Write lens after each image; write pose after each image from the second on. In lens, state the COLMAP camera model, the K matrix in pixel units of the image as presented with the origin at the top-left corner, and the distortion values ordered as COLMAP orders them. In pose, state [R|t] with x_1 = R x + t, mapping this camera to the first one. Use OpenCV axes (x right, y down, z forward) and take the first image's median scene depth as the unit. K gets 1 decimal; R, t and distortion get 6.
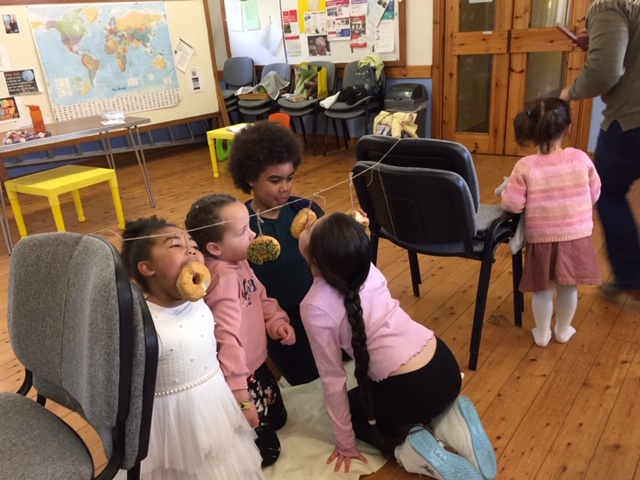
lens RADIAL K [[542.7, 0, 319.2], [0, 542.7, 241.2], [0, 0, 1]] dist [0.008545, 0.002735]
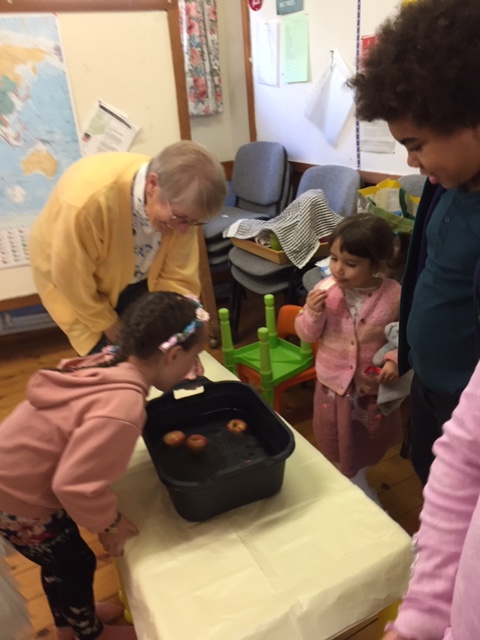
lens RADIAL K [[542.7, 0, 240.0], [0, 542.7, 318.1], [0, 0, 1]] dist [0.008545, 0.002735]
pose [[0.923810, 0.166886, -0.344563, 0.020211], [-0.145837, 0.985535, 0.086330, -0.252964], [0.353986, -0.029502, 0.934785, 0.617168]]
